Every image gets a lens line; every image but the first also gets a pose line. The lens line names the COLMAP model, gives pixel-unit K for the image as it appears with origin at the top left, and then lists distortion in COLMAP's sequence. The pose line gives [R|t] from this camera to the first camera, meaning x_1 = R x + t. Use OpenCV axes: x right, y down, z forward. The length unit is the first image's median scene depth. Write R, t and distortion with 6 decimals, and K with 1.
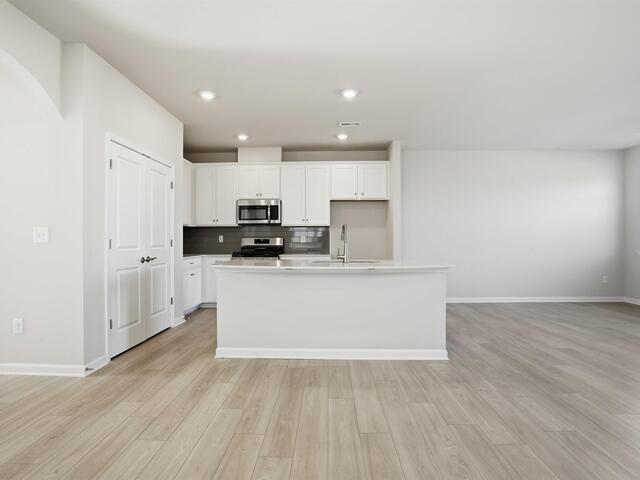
lens RADIAL K [[334.4, 0, 318.4], [0, 334.4, 242.2], [0, 0, 1]] dist [-0.070119, 0.030546]
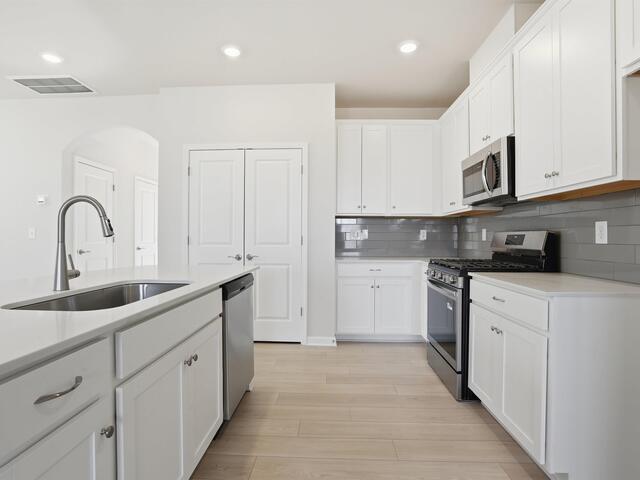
lens RADIAL K [[337.7, 0, 317.5], [0, 337.7, 238.5], [0, 0, 1]] dist [-0.069839, 0.031584]
pose [[-0.009812, 0.002136, -0.999950, 0.387847], [-0.006624, 0.999976, 0.002201, -0.004343], [0.999930, 0.006645, -0.009797, 1.052335]]
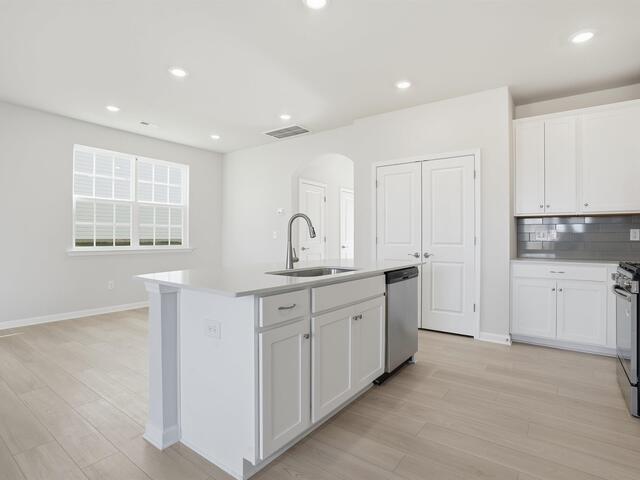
lens RADIAL K [[340.1, 0, 317.0], [0, 340.1, 236.3], [0, 0, 1]] dist [-0.068444, 0.030862]
pose [[-0.566985, -0.004951, -0.823713, 0.519741], [-0.005832, 0.999981, -0.001996, -0.005089], [0.823707, 0.003672, -0.567003, 1.164225]]
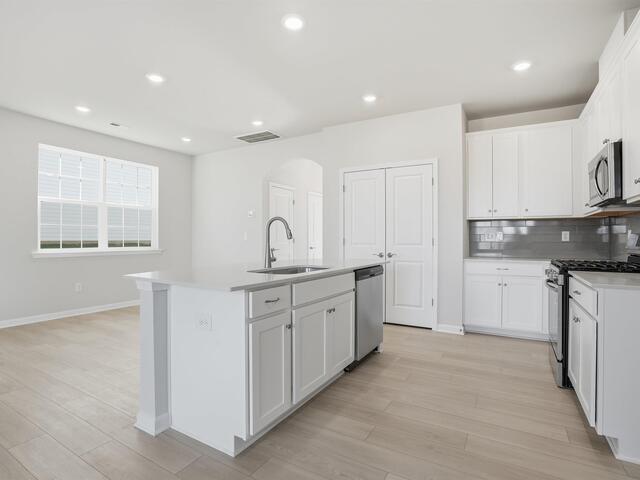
lens RADIAL K [[337.7, 0, 317.5], [0, 337.7, 238.5], [0, 0, 1]] dist [-0.069839, 0.031584]
pose [[-0.475684, -0.002291, -0.879613, 0.573667], [-0.004654, 0.999989, -0.000088, -0.005140], [0.879604, 0.004052, -0.475689, 1.174527]]
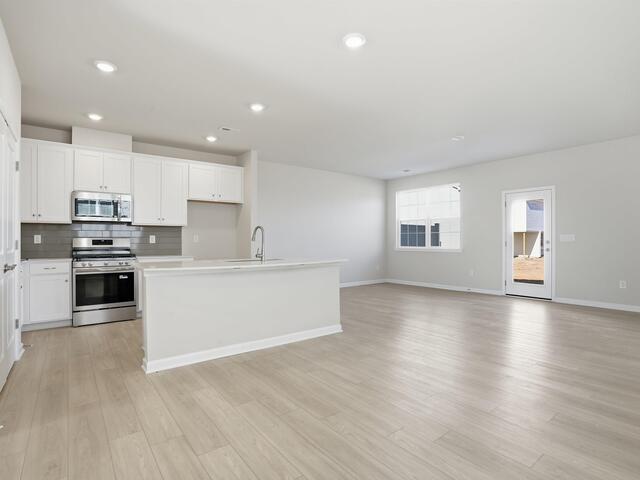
lens RADIAL K [[330.6, 0, 320.0], [0, 330.6, 240.0], [0, 0, 1]] dist [-0.069028, 0.026589]
pose [[0.769468, 0.001081, 0.638685, -0.377806], [0.004499, 0.999965, -0.007113, 0.000384], [-0.638670, 0.008346, 0.769436, 0.028122]]
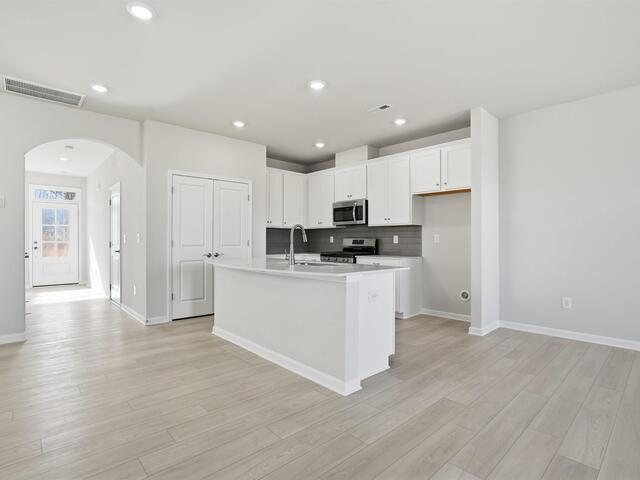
lens RADIAL K [[334.4, 0, 318.4], [0, 334.4, 242.2], [0, 0, 1]] dist [-0.070119, 0.030546]
pose [[0.698669, 0.005548, -0.715424, 0.662708], [-0.005314, 0.999983, 0.002565, -0.005503], [0.715426, 0.002010, 0.698686, 0.298790]]
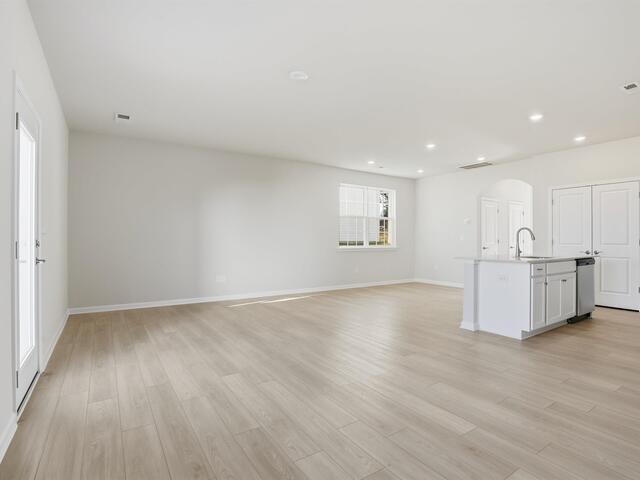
lens RADIAL K [[333.7, 0, 329.6], [0, 333.7, 238.8], [0, 0, 1]] dist [-0.005978, -0.000483]
pose [[-0.796002, -0.002841, -0.605287, 1.214774], [-0.003834, 0.999993, 0.000349, -0.006351], [0.605282, 0.002599, -0.796007, 1.290348]]
